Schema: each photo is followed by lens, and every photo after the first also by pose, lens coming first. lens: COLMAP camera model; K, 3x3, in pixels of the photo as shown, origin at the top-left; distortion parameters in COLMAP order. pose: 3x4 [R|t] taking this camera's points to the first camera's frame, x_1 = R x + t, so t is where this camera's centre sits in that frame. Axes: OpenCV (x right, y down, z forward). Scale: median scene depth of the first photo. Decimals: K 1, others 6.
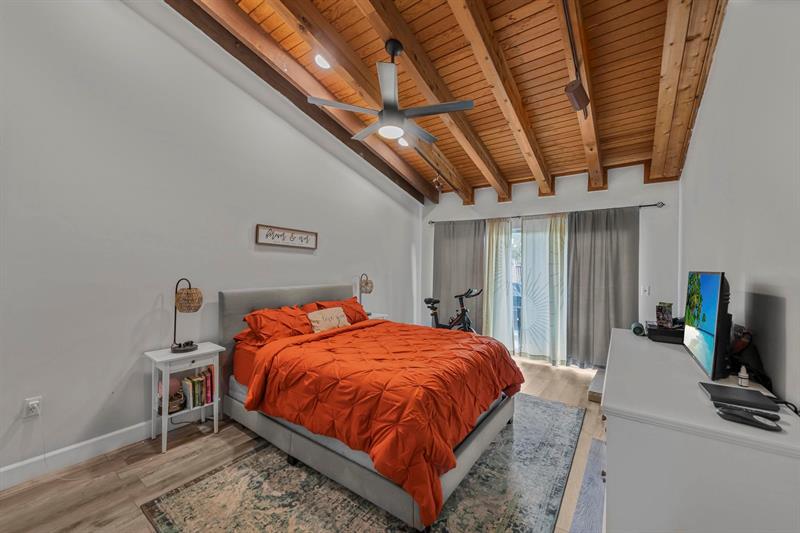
lens RADIAL K [[314.6, 0, 402.0], [0, 314.6, 264.6], [0, 0, 1]] dist [0.000558, 0.000093]
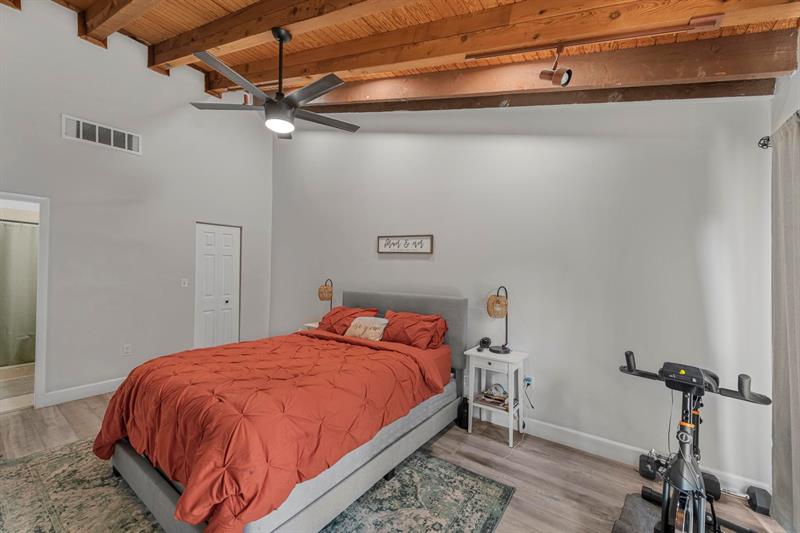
lens RADIAL K [[314.6, 0, 402.0], [0, 314.6, 264.6], [0, 0, 1]] dist [0.000558, 0.000093]
pose [[0.011074, -0.022864, -0.999677, 0.653417], [-0.011242, 0.999673, -0.022988, 0.002333], [0.999875, 0.011492, 0.010813, 0.997547]]
